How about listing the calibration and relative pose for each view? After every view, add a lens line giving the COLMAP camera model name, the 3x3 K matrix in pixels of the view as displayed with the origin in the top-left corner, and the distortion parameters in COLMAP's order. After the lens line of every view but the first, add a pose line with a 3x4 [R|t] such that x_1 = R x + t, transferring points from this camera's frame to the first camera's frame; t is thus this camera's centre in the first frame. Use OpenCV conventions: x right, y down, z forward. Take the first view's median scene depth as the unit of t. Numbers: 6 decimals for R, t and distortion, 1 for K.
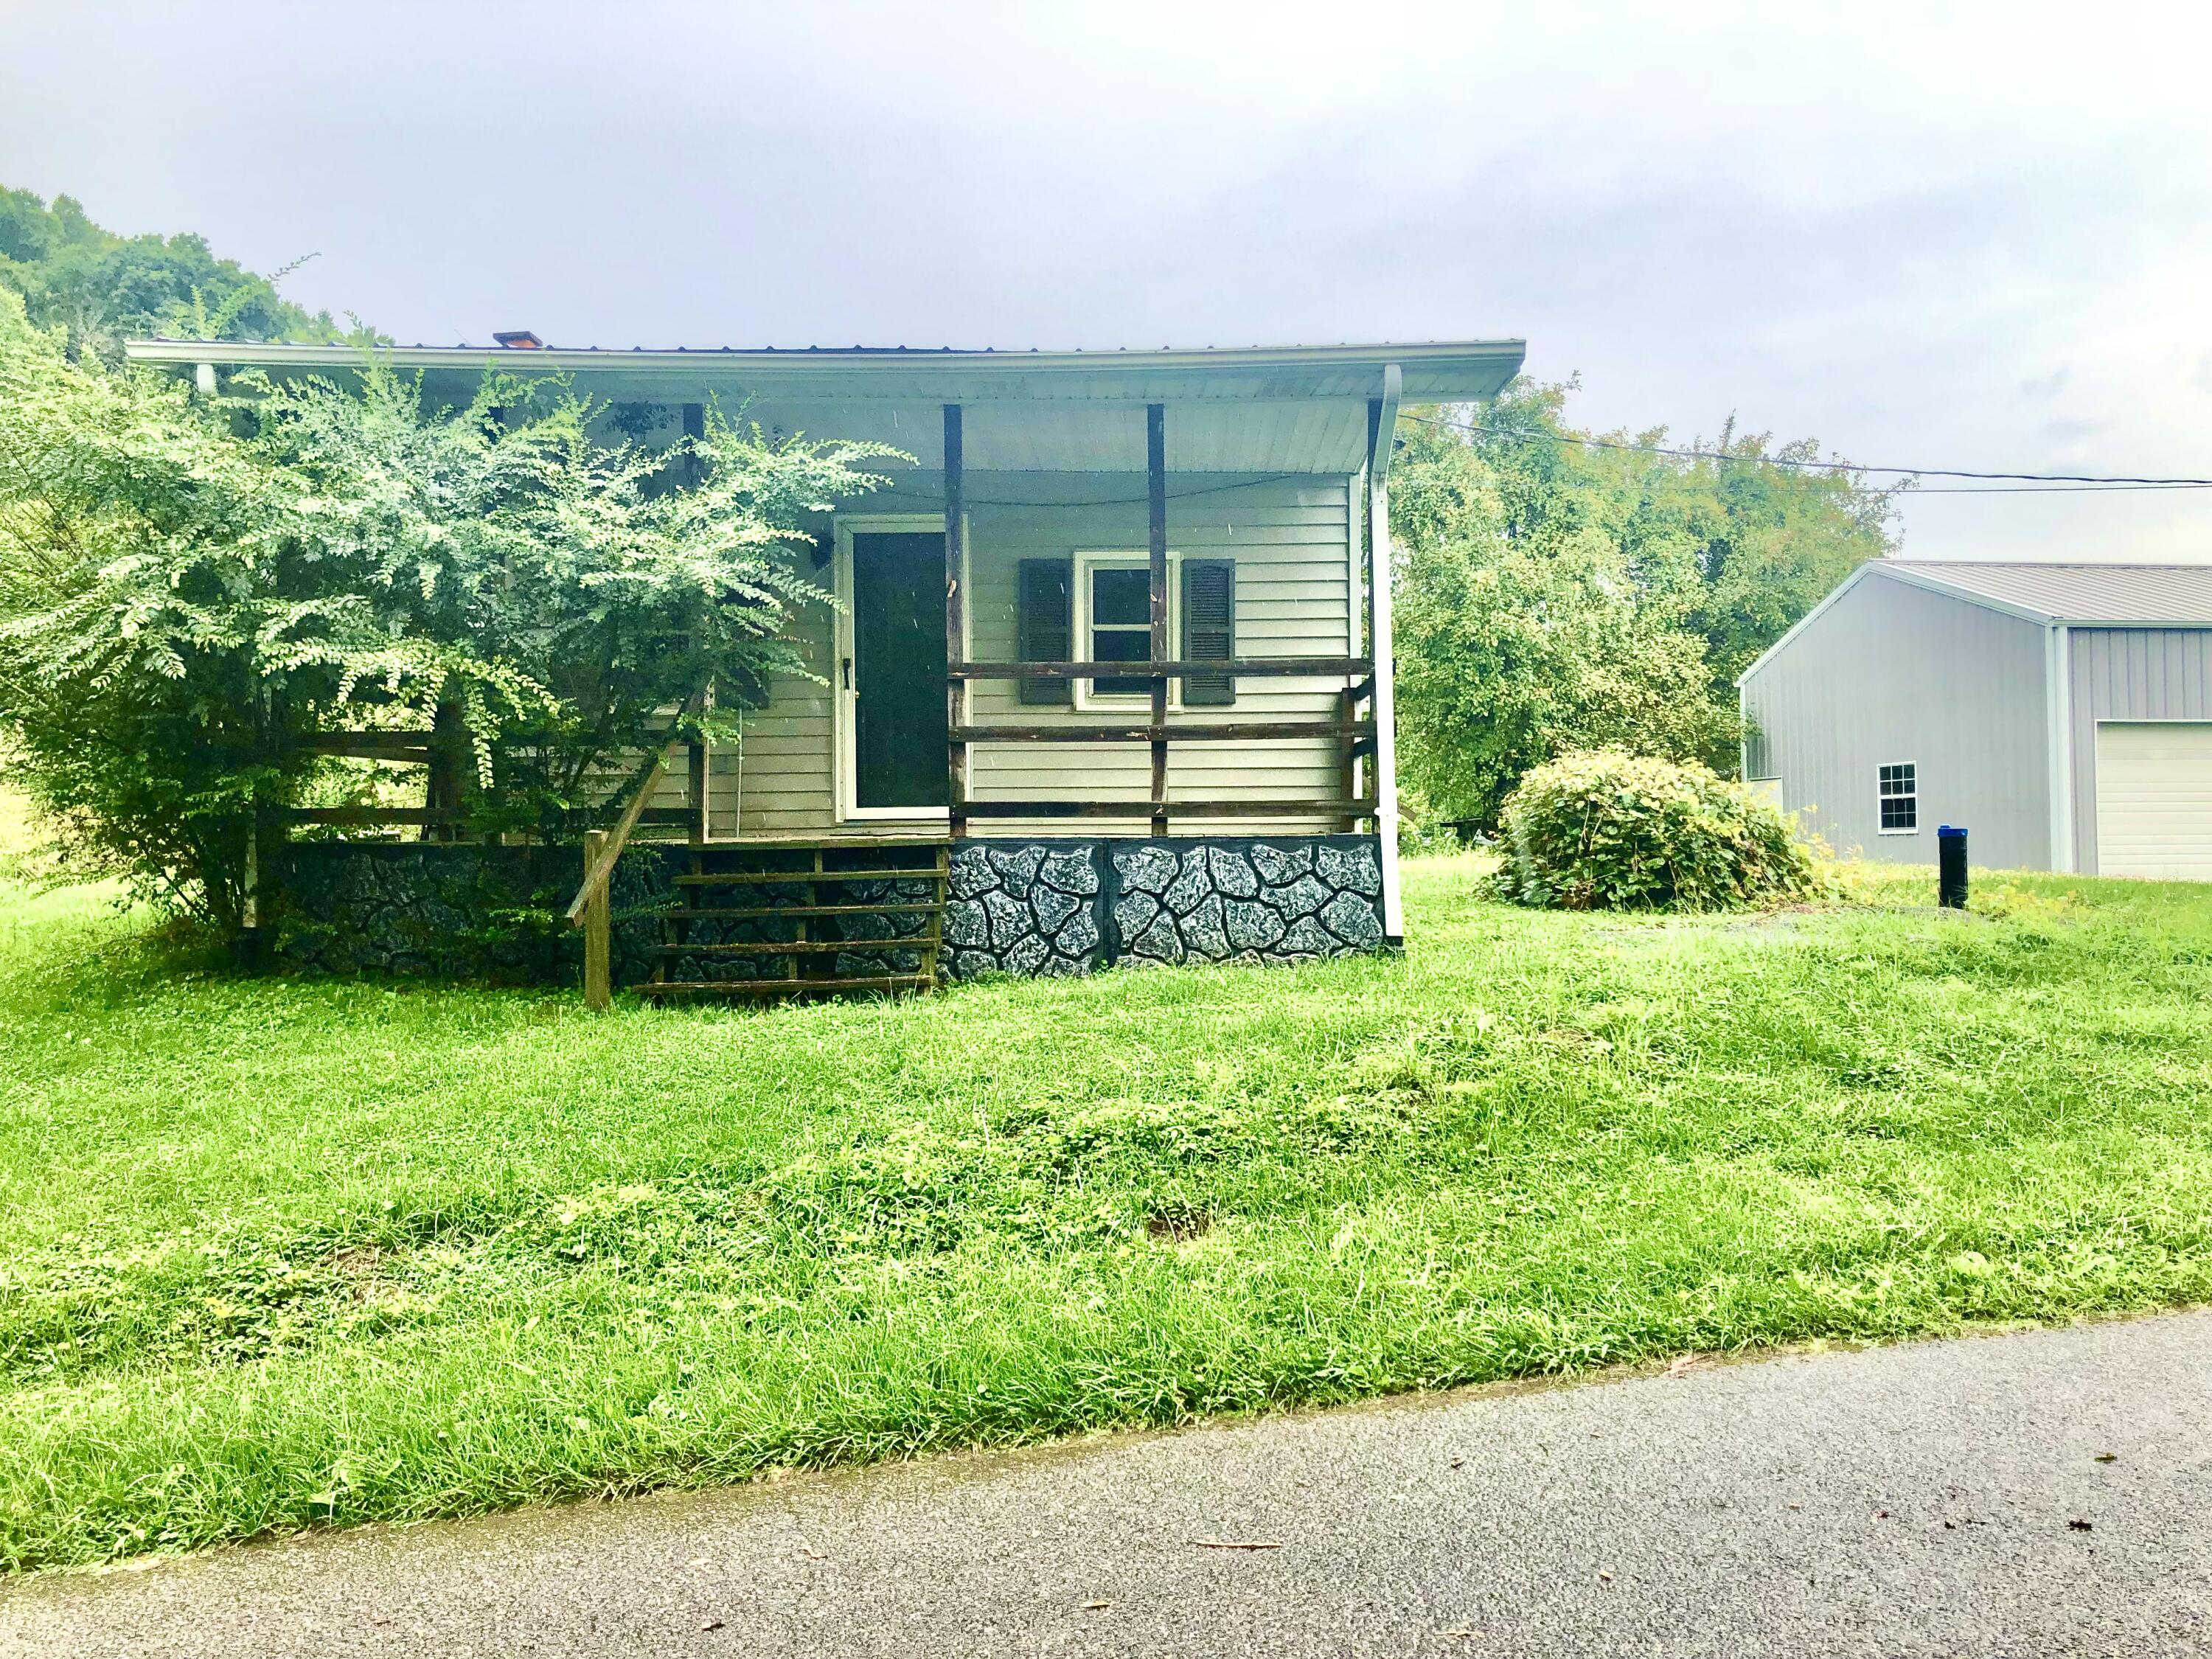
lens RADIAL K [[1800.7, 0, 1036.4], [0, 1800.7, 828.7], [0, 0, 1]] dist [0.025622, -0.048421]
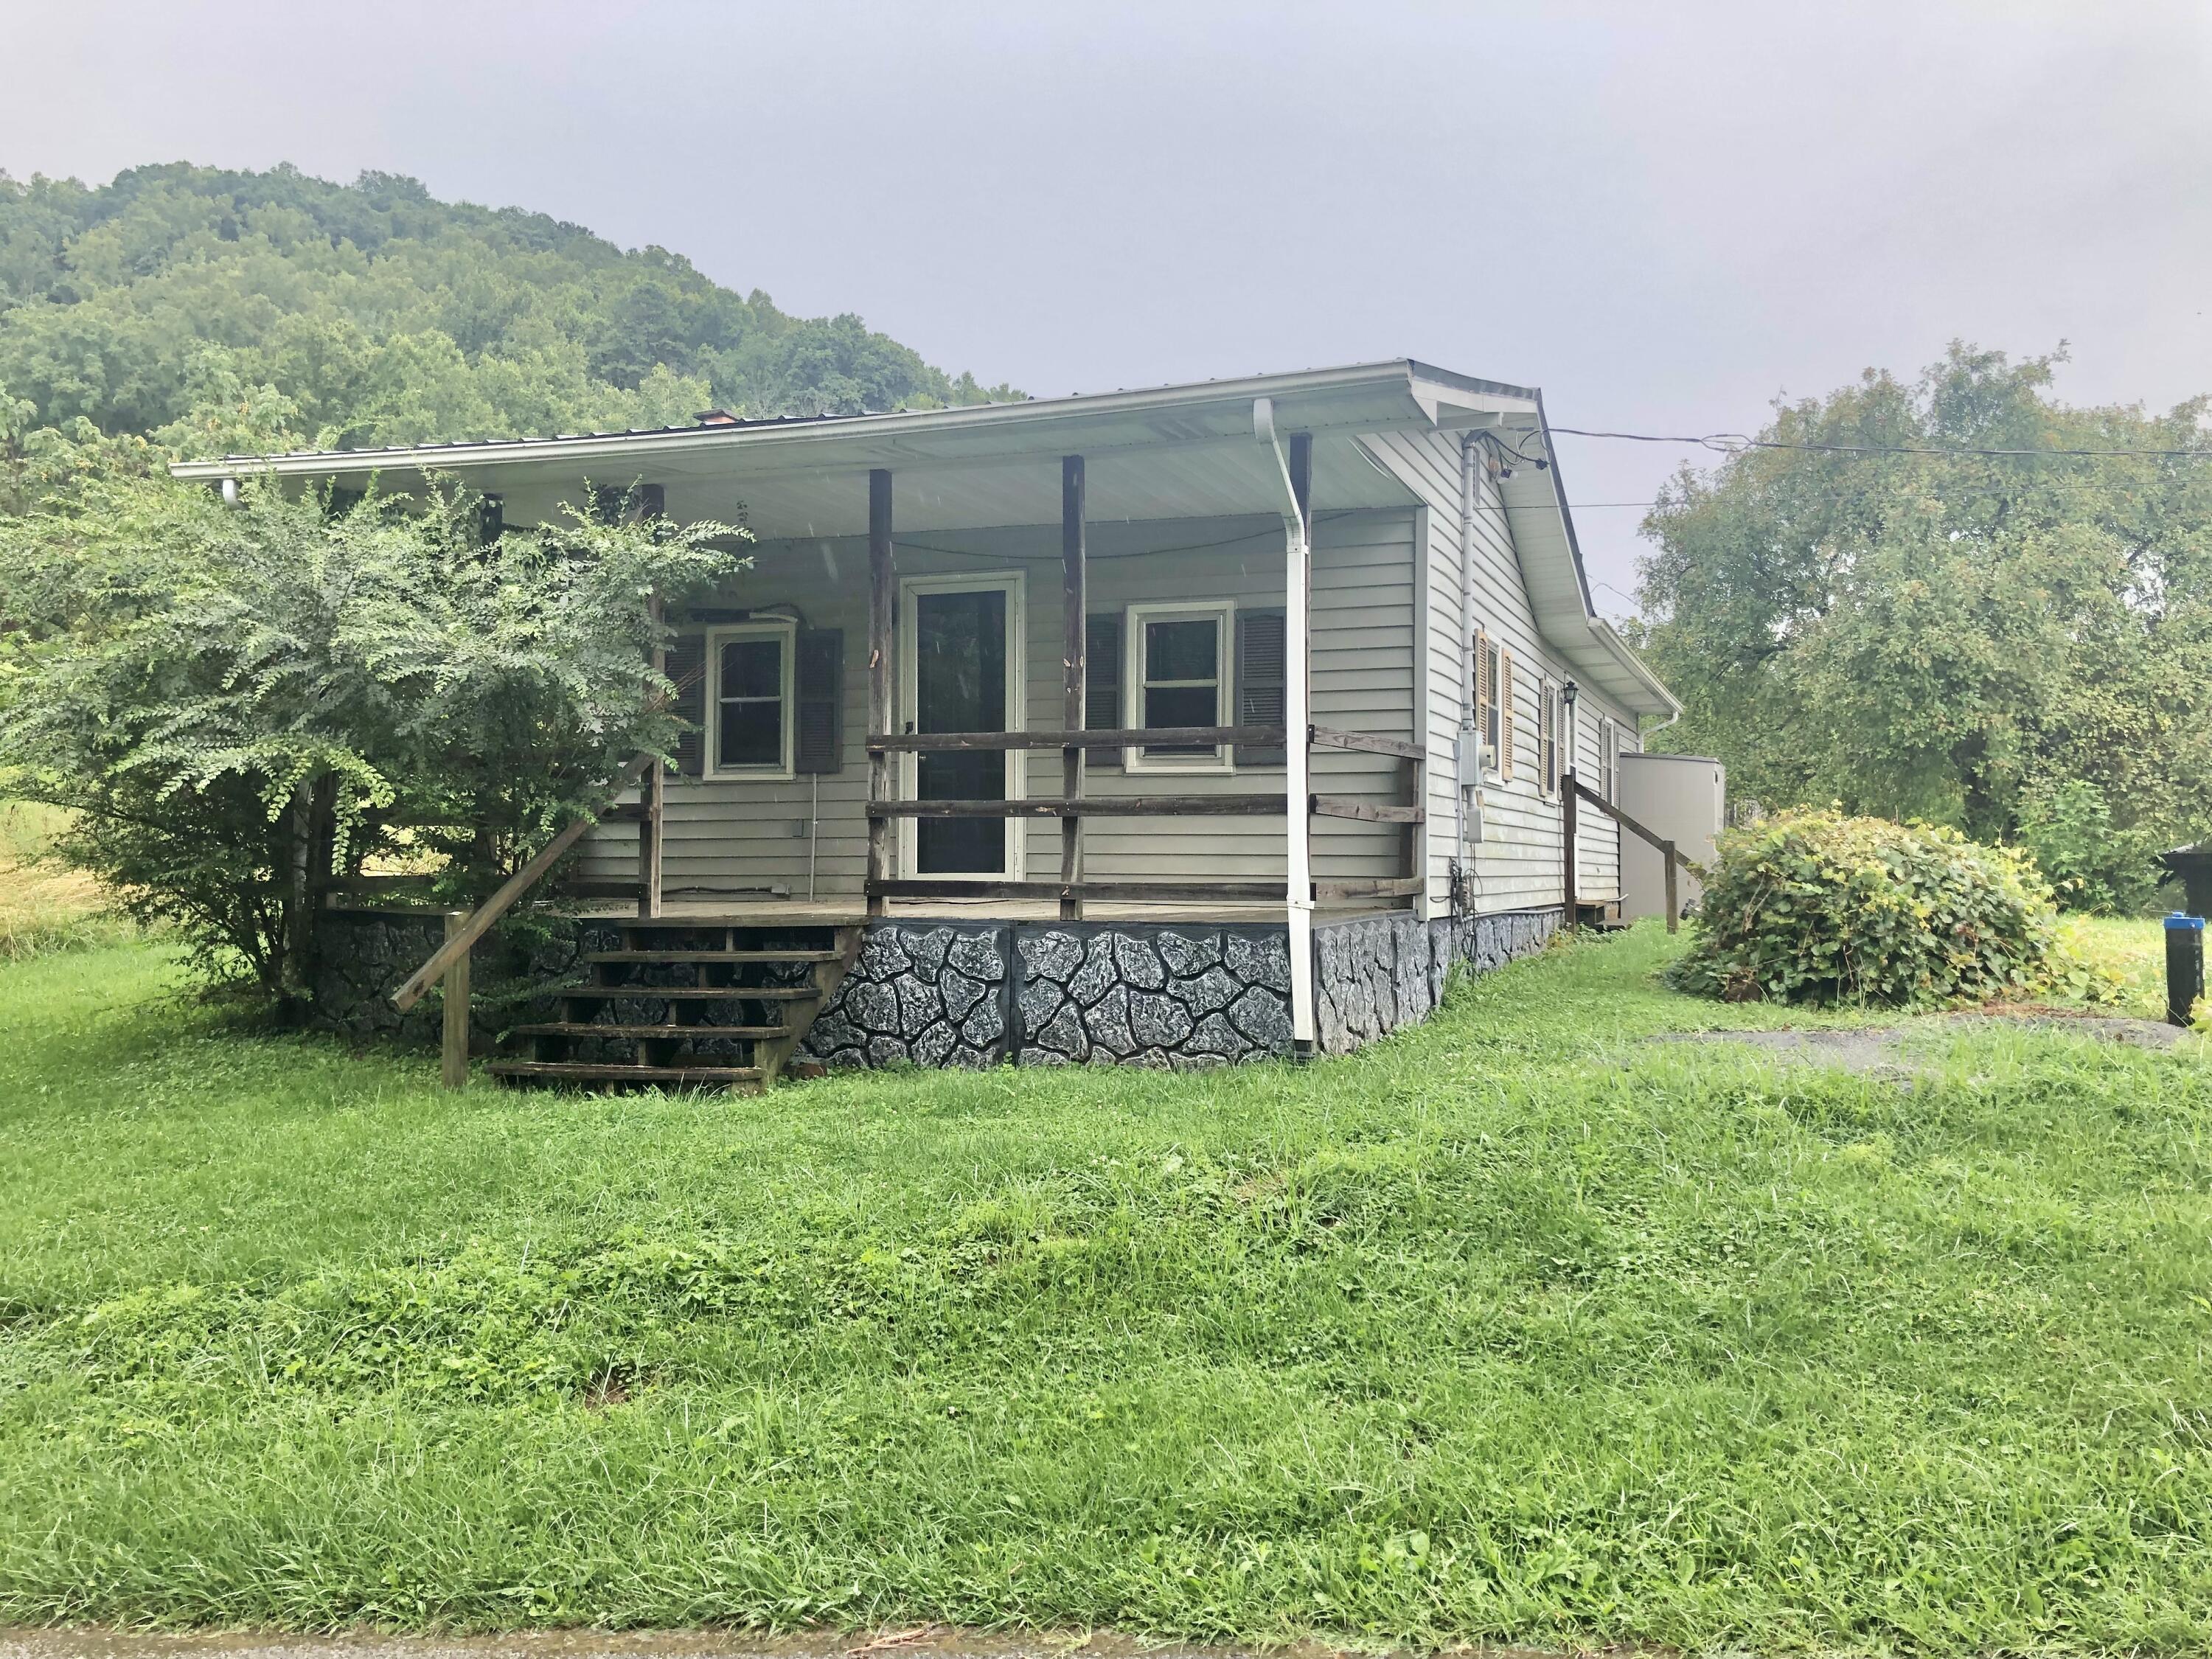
lens RADIAL K [[1800.7, 0, 1153.9], [0, 1800.7, 778.7], [0, 0, 1]] dist [0.025622, -0.048421]
pose [[0.942273, -0.006731, -0.334778, 0.420711], [-0.004807, 0.999423, -0.033623, -0.037335], [0.334811, 0.033291, 0.941697, 0.142941]]
